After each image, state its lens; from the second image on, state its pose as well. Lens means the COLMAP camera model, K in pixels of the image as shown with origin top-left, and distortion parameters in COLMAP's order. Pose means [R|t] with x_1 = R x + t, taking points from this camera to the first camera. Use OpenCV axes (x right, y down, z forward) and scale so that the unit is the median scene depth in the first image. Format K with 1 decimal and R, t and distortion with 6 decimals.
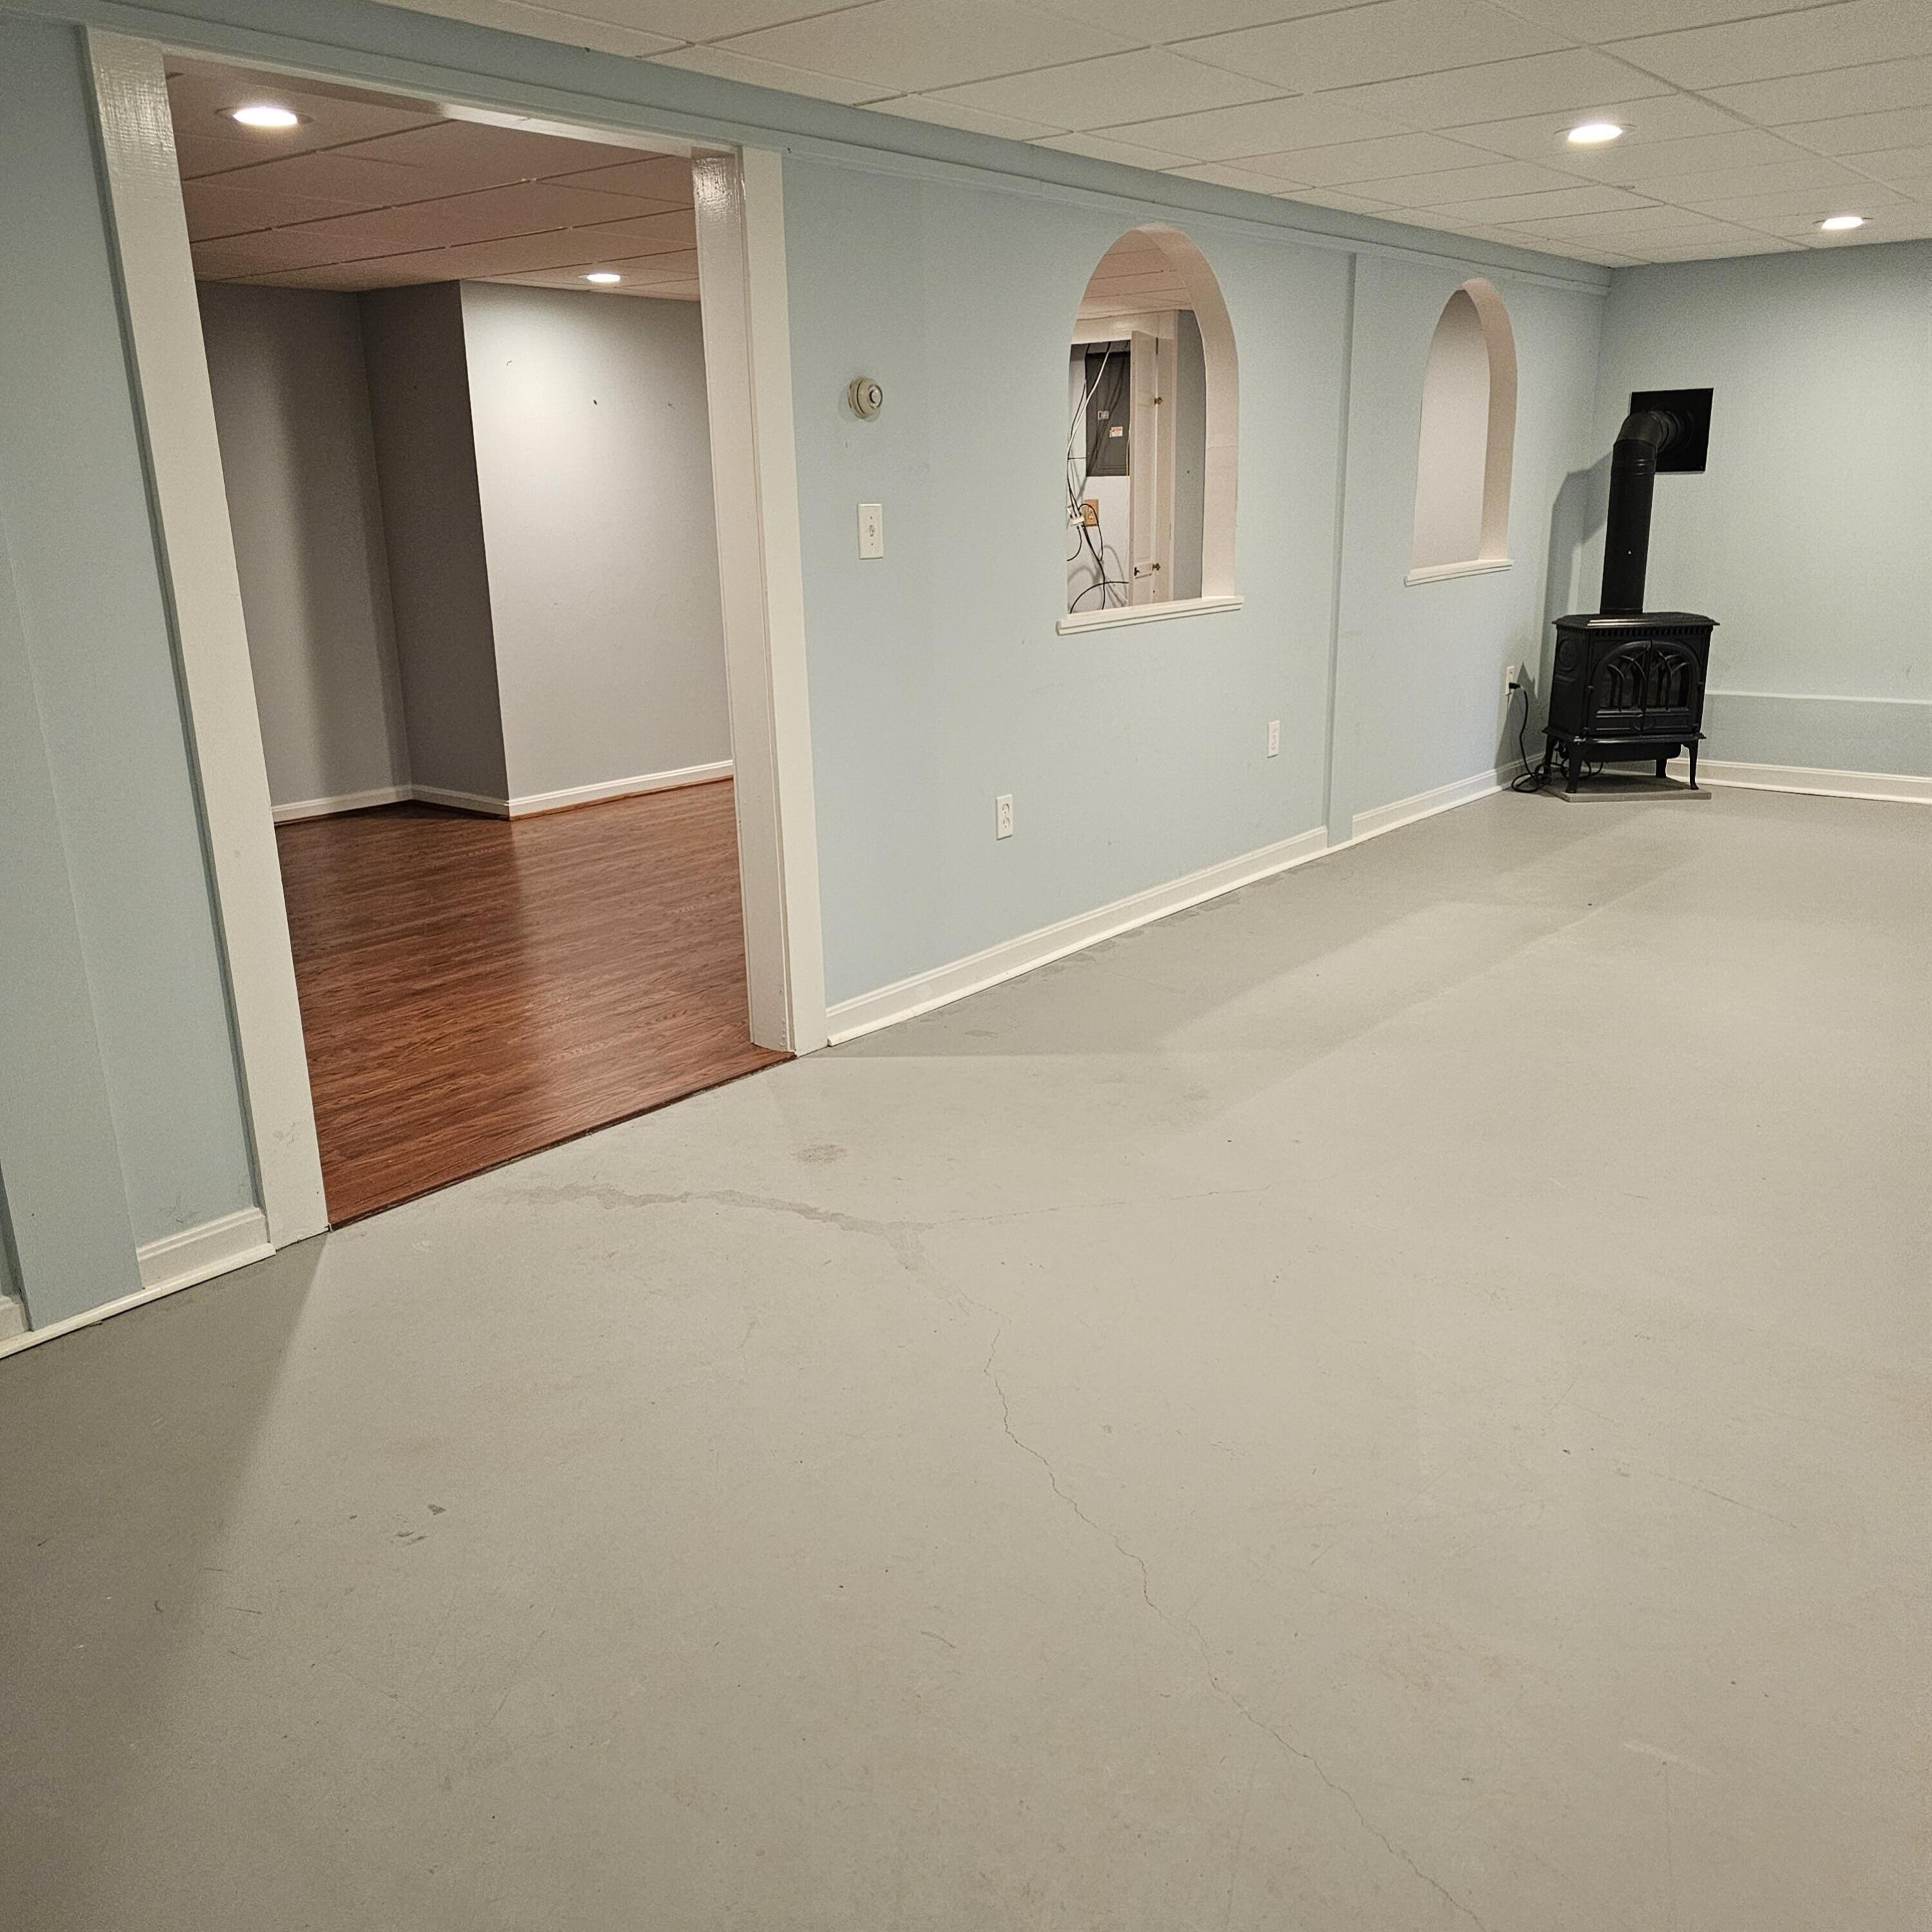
lens RADIAL K [[1722.2, 0, 968.8], [0, 1722.2, 973.5], [0, 0, 1]] dist [0.062491, -0.040146]
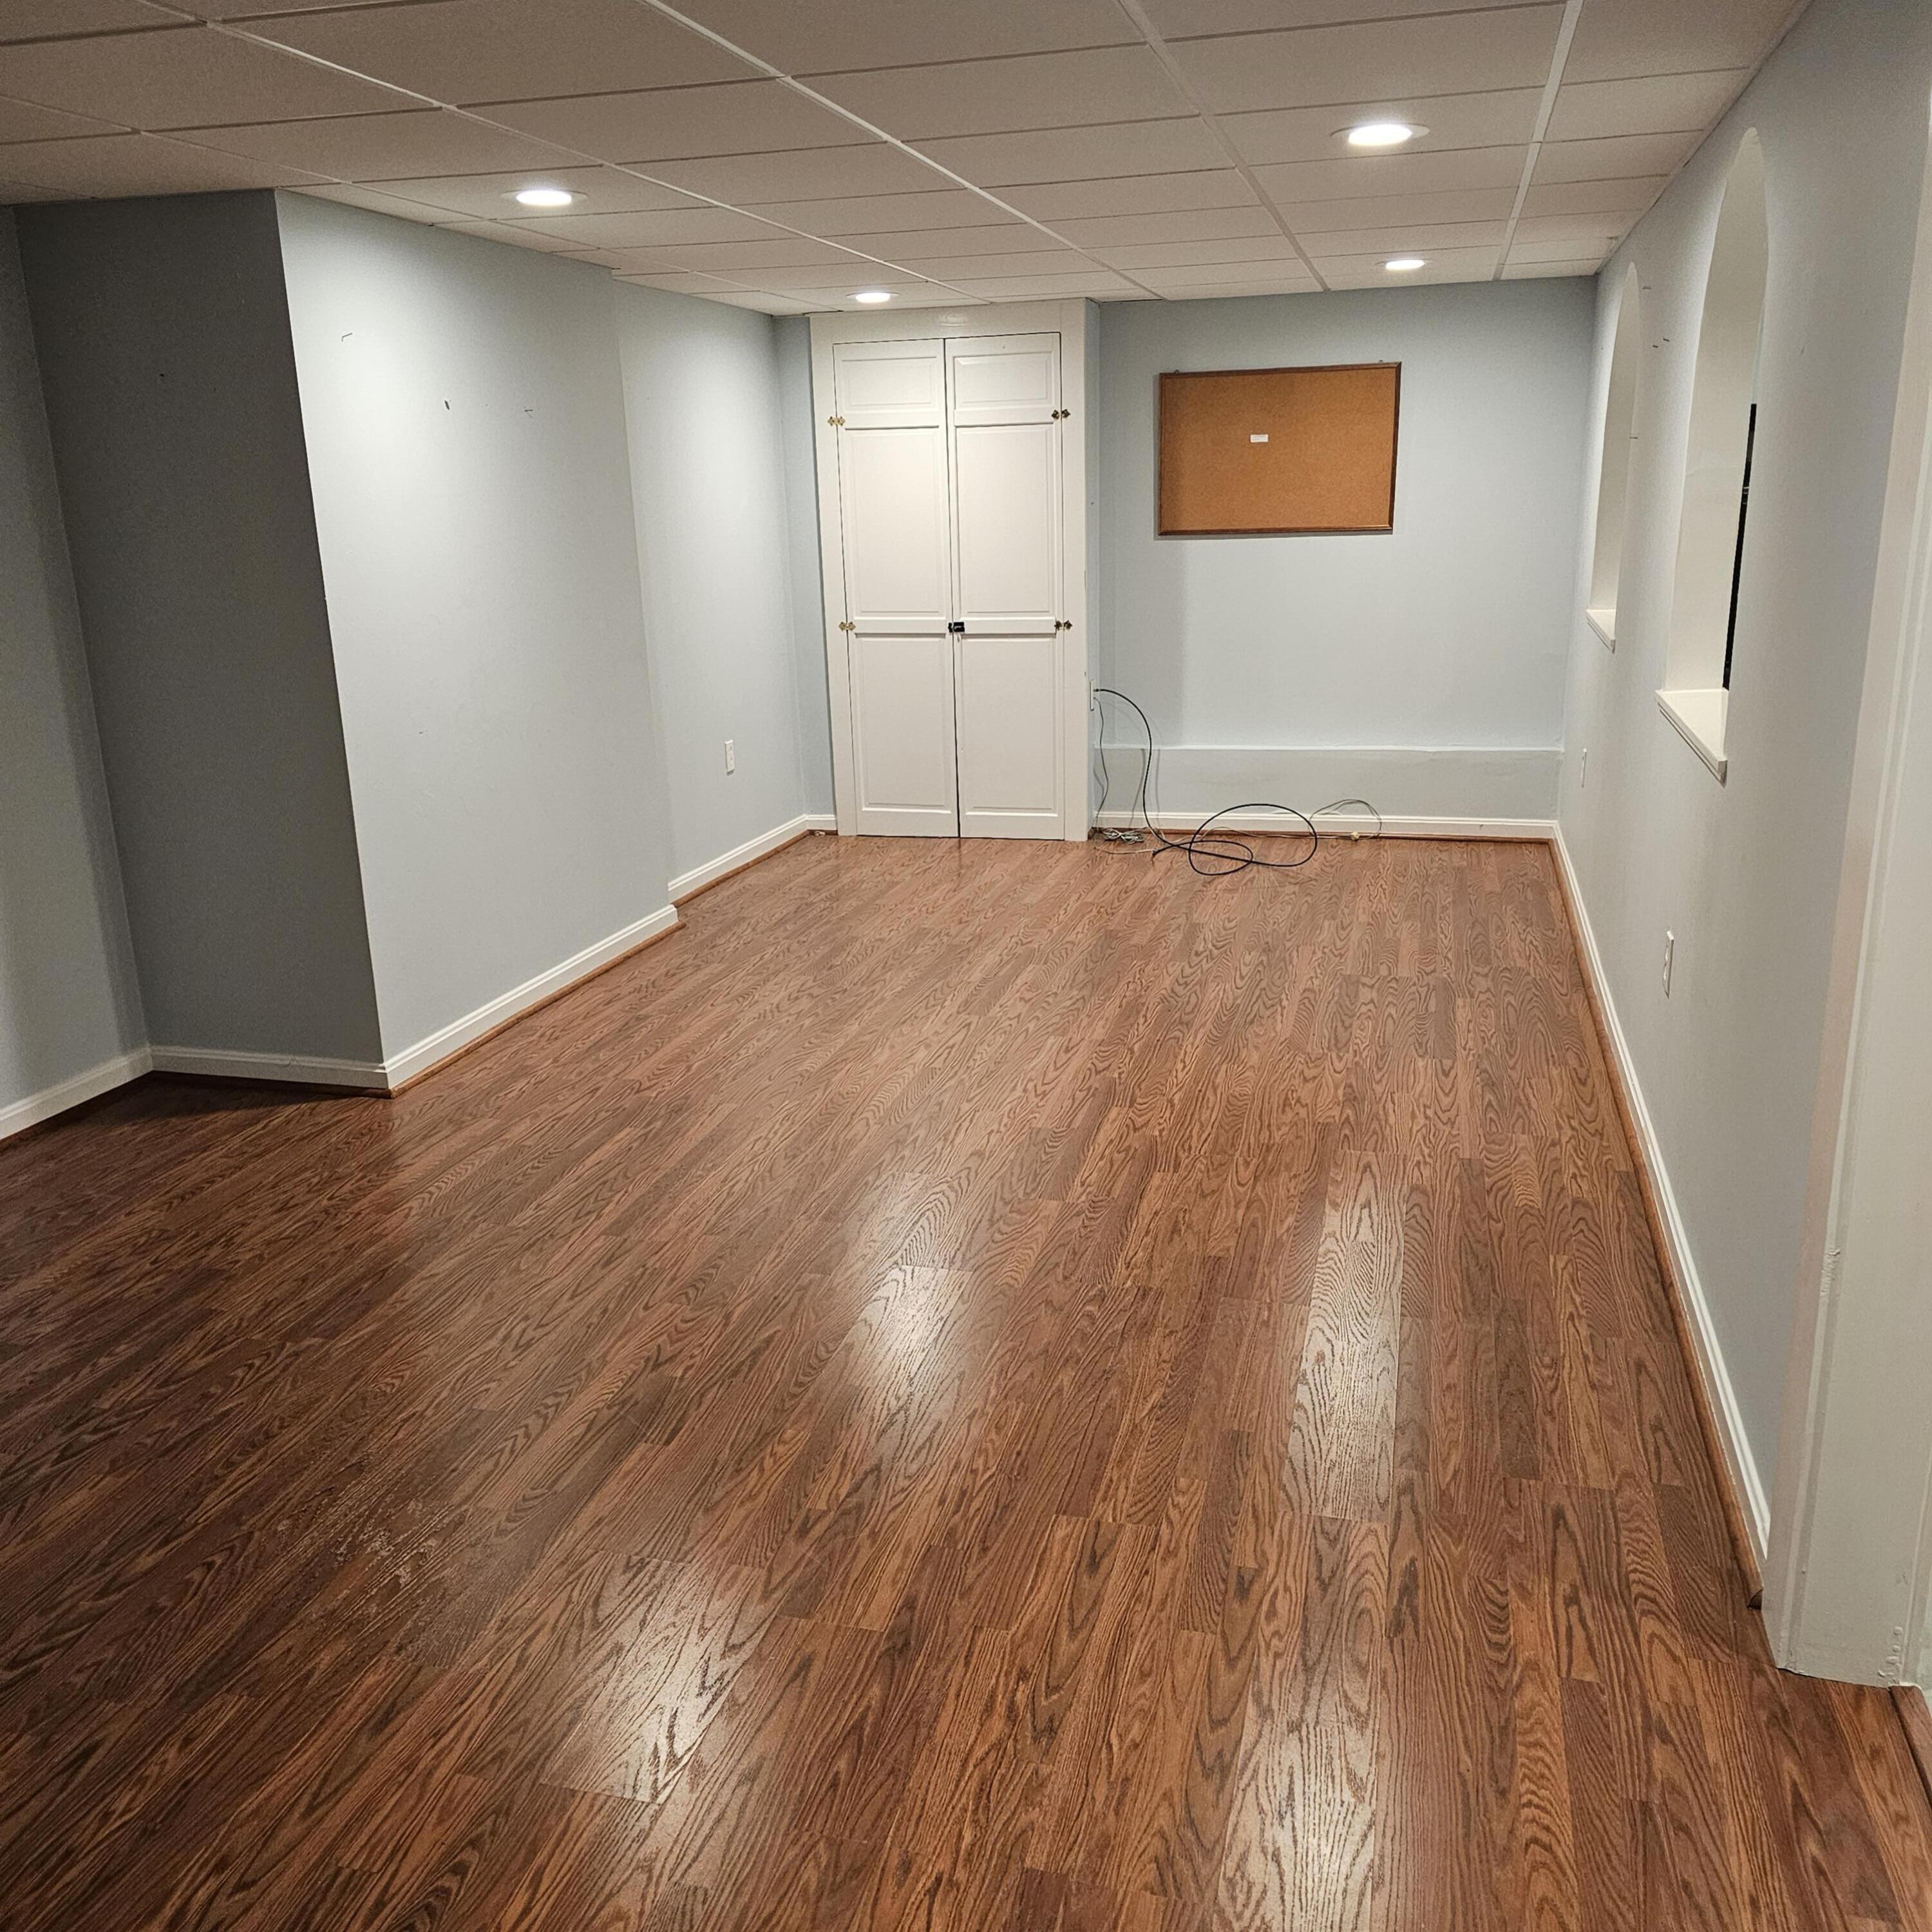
lens RADIAL K [[1722.2, 0, 964.8], [0, 1722.2, 956.2], [0, 0, 1]] dist [0.062491, -0.040146]
pose [[0.917623, -0.102099, 0.384115, -0.307755], [0.111359, 0.993778, -0.001879, -0.113174], [-0.381533, 0.044499, 0.923283, 0.368311]]
